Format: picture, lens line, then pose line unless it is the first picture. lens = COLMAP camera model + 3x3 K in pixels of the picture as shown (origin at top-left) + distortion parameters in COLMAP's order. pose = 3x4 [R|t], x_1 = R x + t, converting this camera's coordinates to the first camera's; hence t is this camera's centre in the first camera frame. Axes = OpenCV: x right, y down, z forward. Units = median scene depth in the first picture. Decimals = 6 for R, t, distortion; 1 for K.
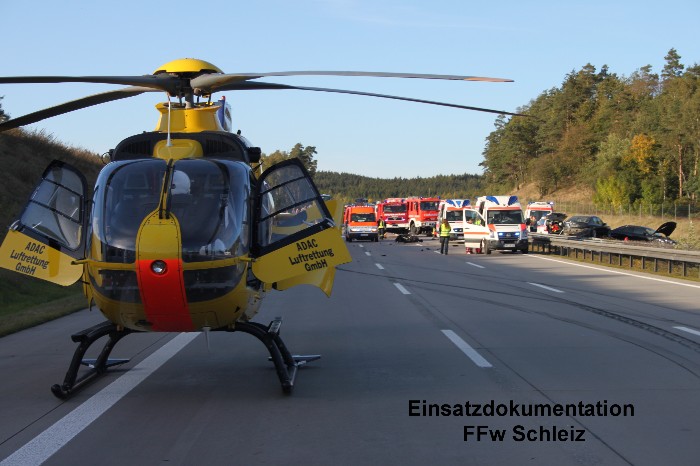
lens RADIAL K [[1550.2, 0, 350.0], [0, 1550.2, 233.0], [0, 0, 1]] dist [0.217379, 0.087202]
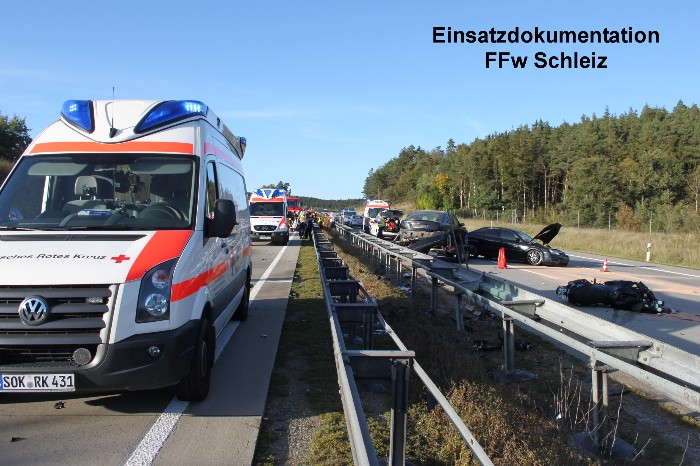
lens RADIAL K [[593.6, 0, 350.0], [0, 593.6, 233.0], [0, 0, 1]] dist [-0.104192, 0.009342]
pose [[0.998333, 0.018492, 0.054676, 0.038087], [-0.019485, 0.999654, 0.017692, -0.002107], [-0.054330, -0.018727, 0.998347, 0.280051]]
